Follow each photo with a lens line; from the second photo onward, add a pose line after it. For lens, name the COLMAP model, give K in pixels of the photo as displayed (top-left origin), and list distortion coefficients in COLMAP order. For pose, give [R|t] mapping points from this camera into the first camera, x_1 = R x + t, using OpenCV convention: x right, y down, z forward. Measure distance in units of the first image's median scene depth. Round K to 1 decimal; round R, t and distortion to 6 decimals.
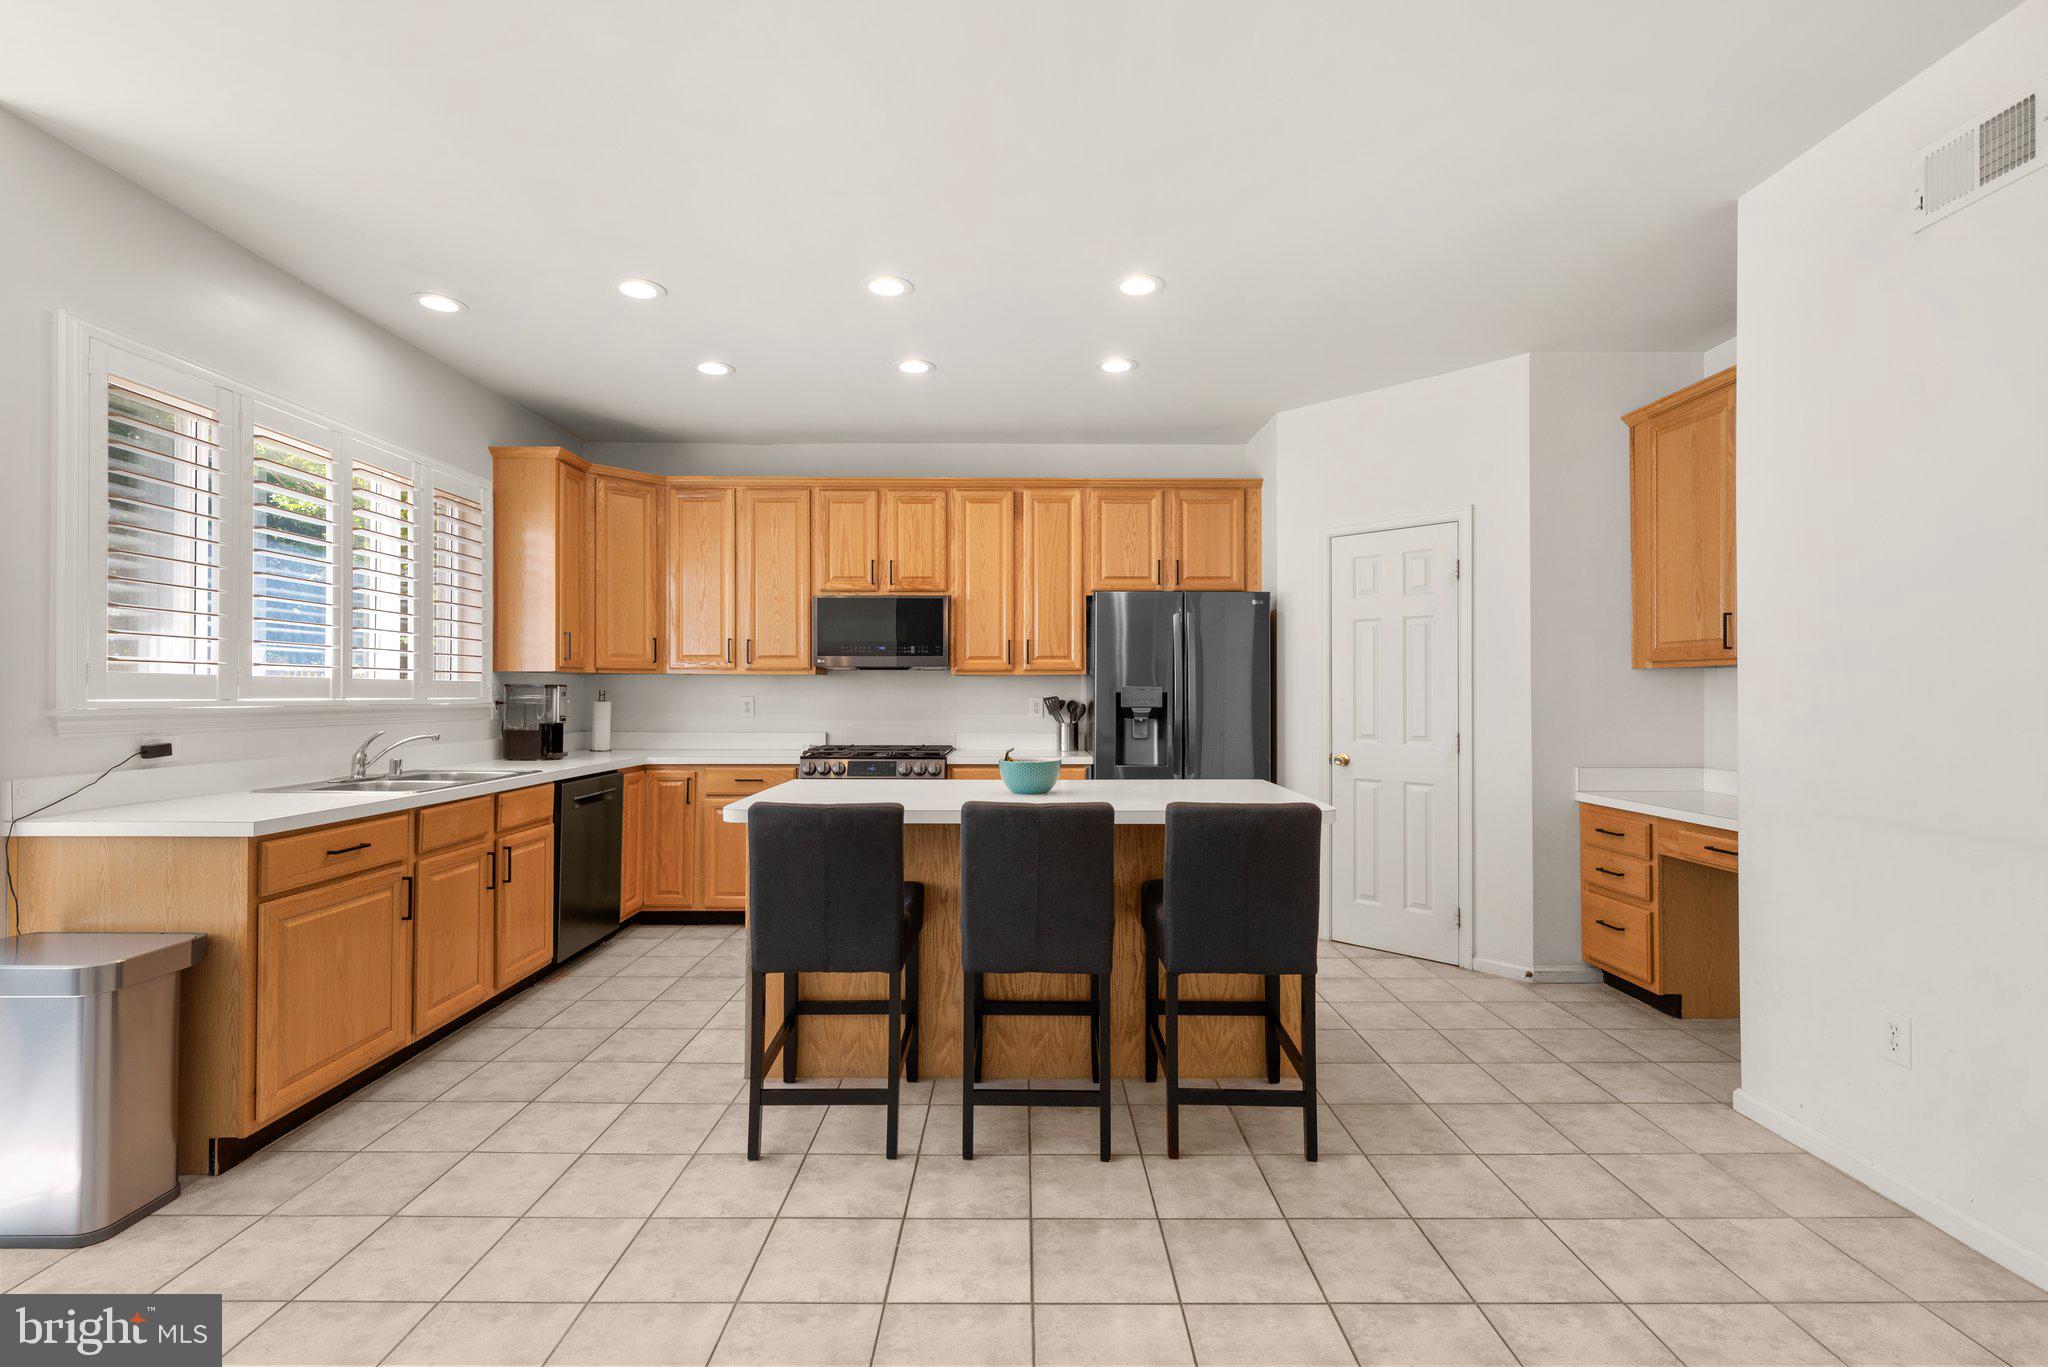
lens RADIAL K [[907.0, 0, 1025.5], [0, 907.0, 687.5], [0, 0, 1]] dist [0.000159, -0.000155]
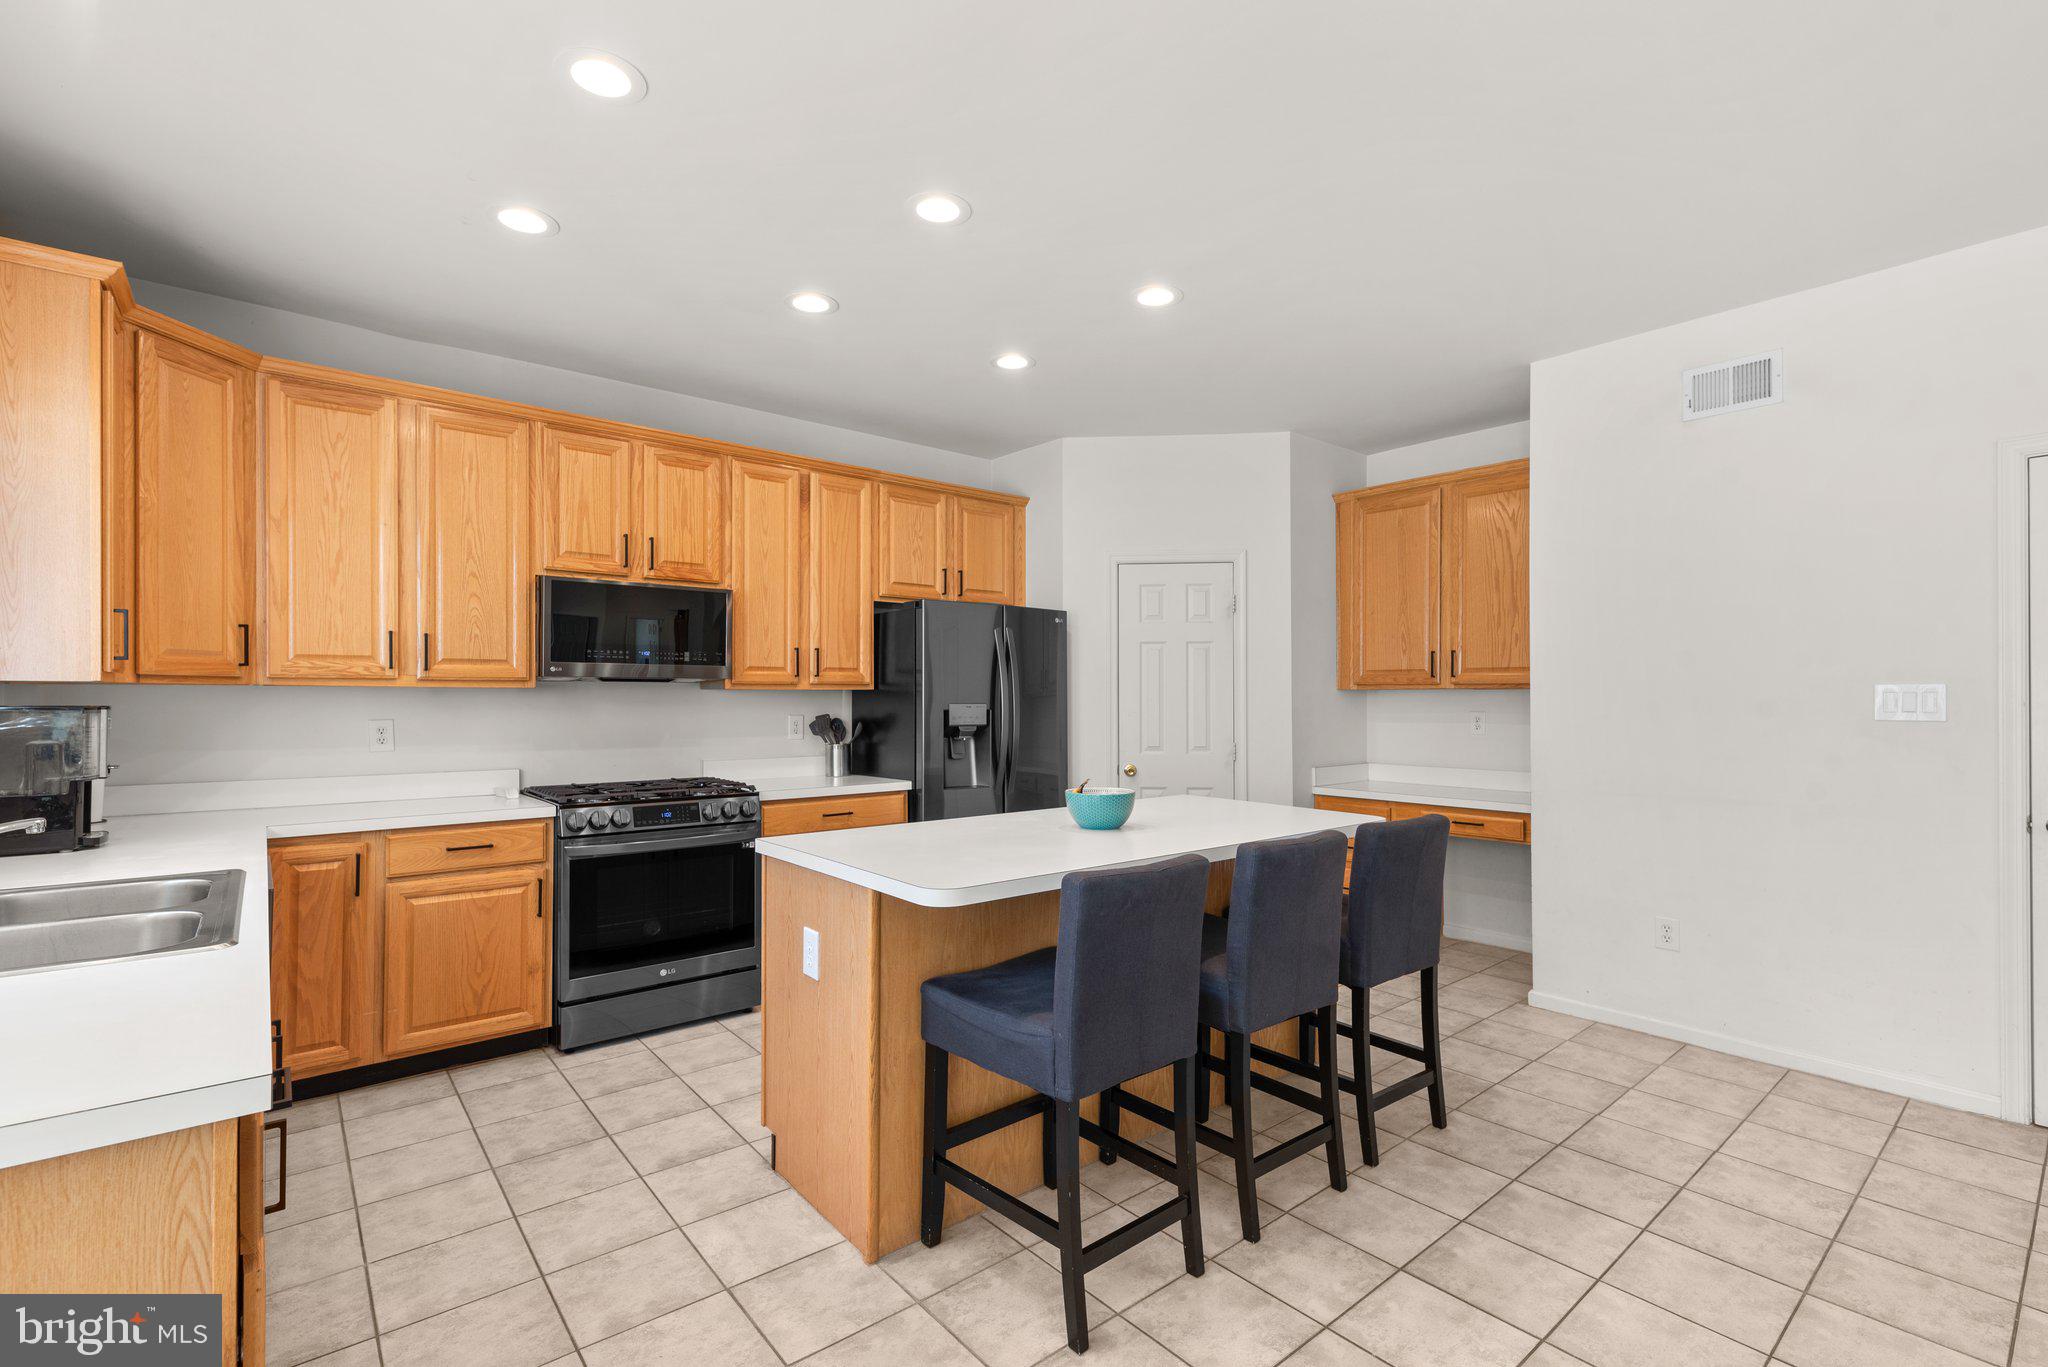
lens RADIAL K [[907.9, 0, 1025.4], [0, 907.9, 691.7], [0, 0, 1]] dist [0.003073, 0.000401]
pose [[0.772870, 0.002891, 0.634558, -0.436623], [-0.002699, 0.999996, -0.001269, -0.012458], [-0.634559, -0.000732, 0.772874, 0.240867]]
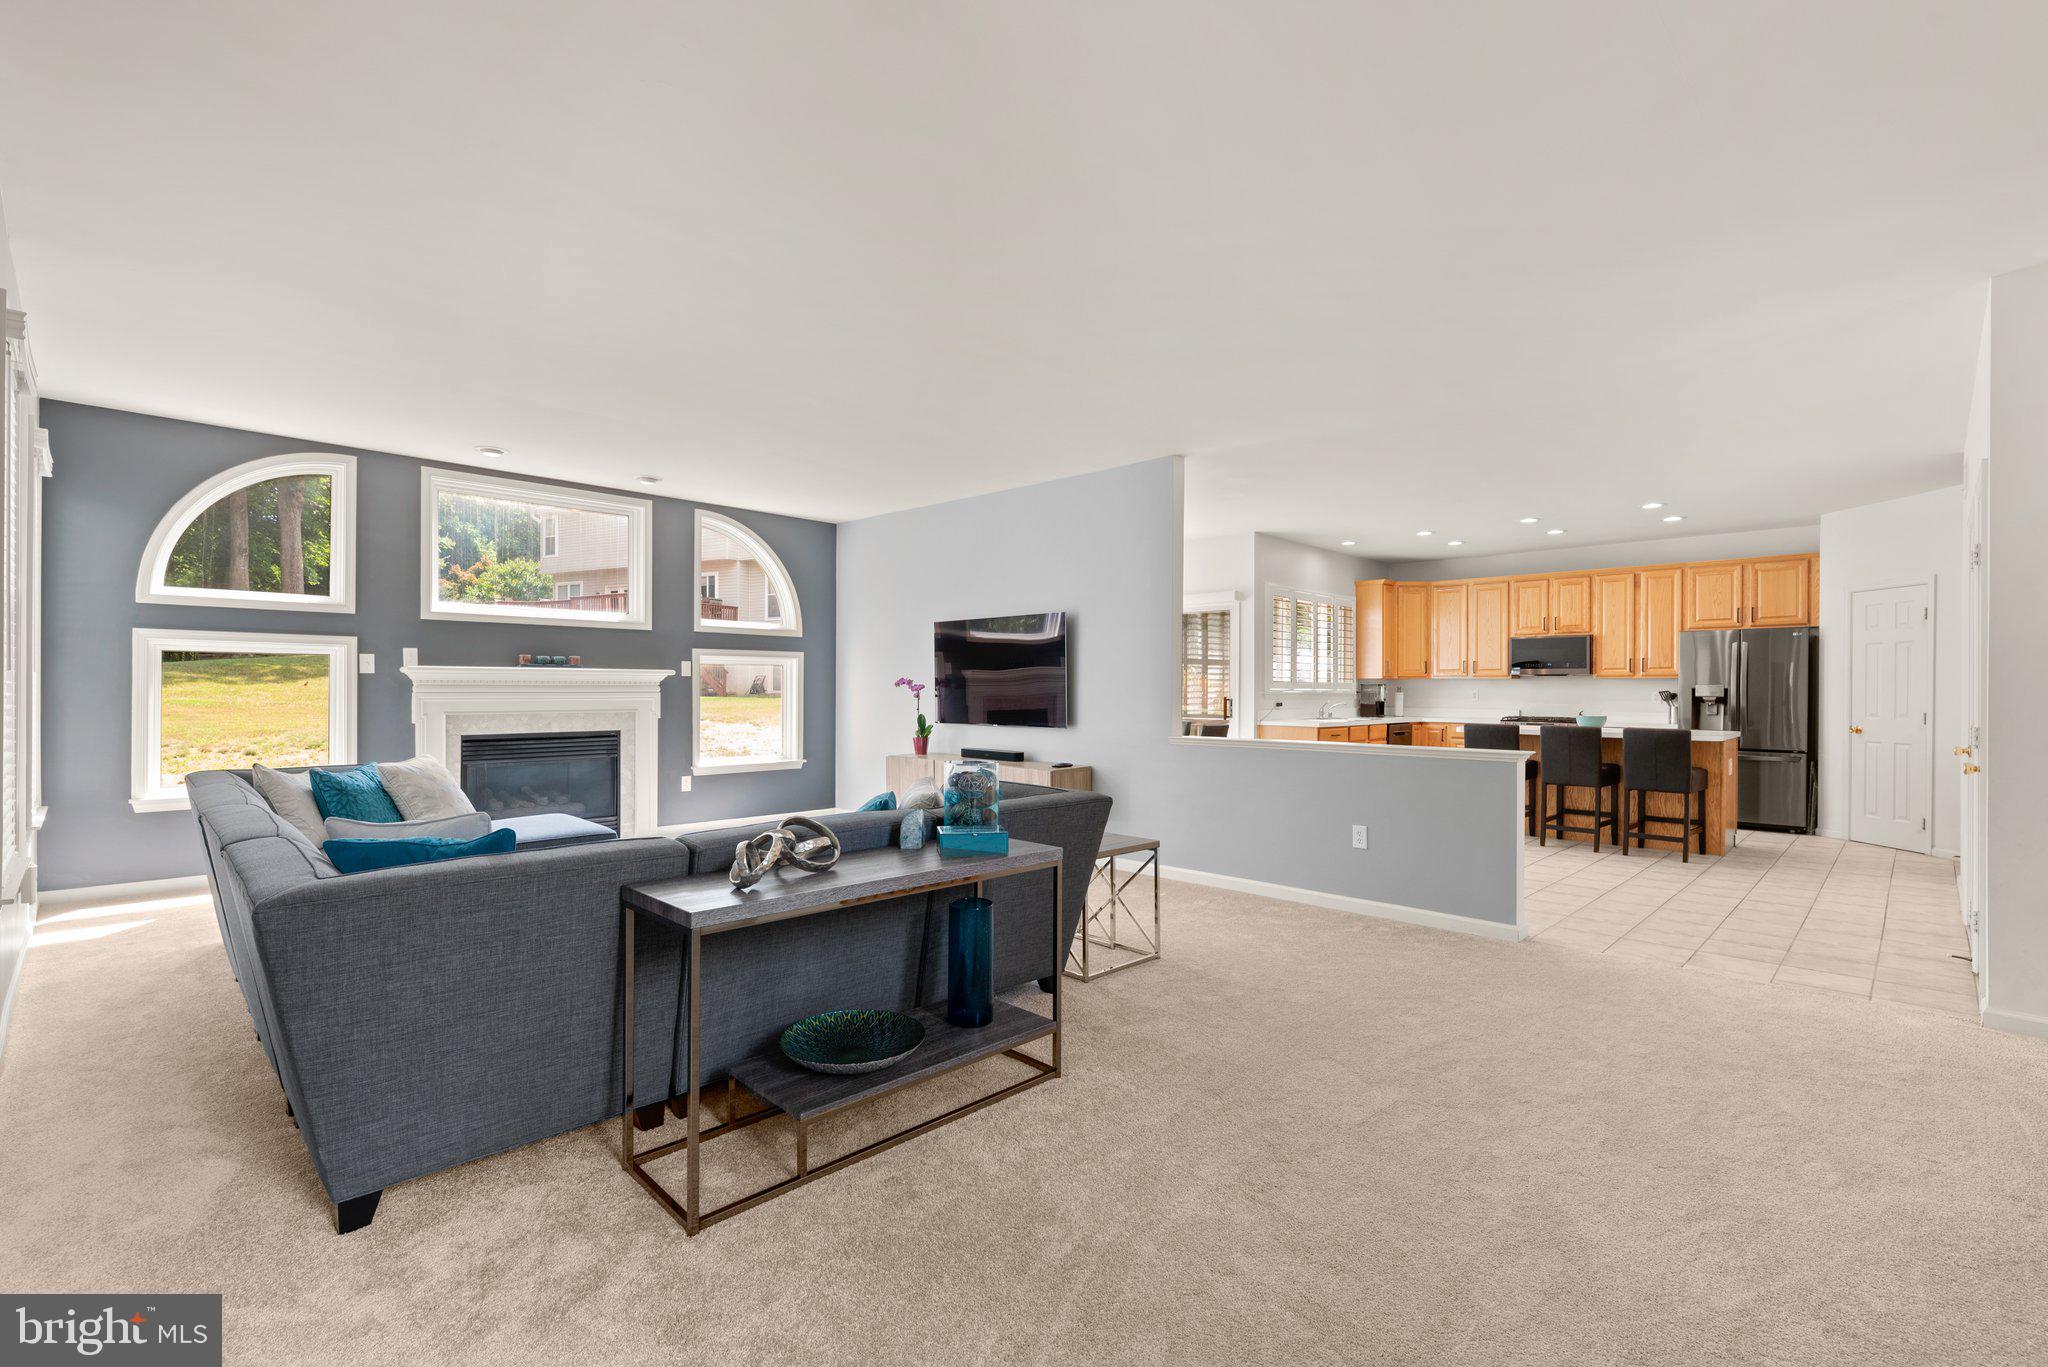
lens RADIAL K [[907.9, 0, 1025.4], [0, 907.9, 691.7], [0, 0, 1]] dist [0.003073, 0.000401]
pose [[0.710671, 0.003921, -0.703514, 0.438746], [0.000188, 0.999983, 0.005764, 0.001995], [0.703525, -0.004229, 0.710658, -1.223513]]
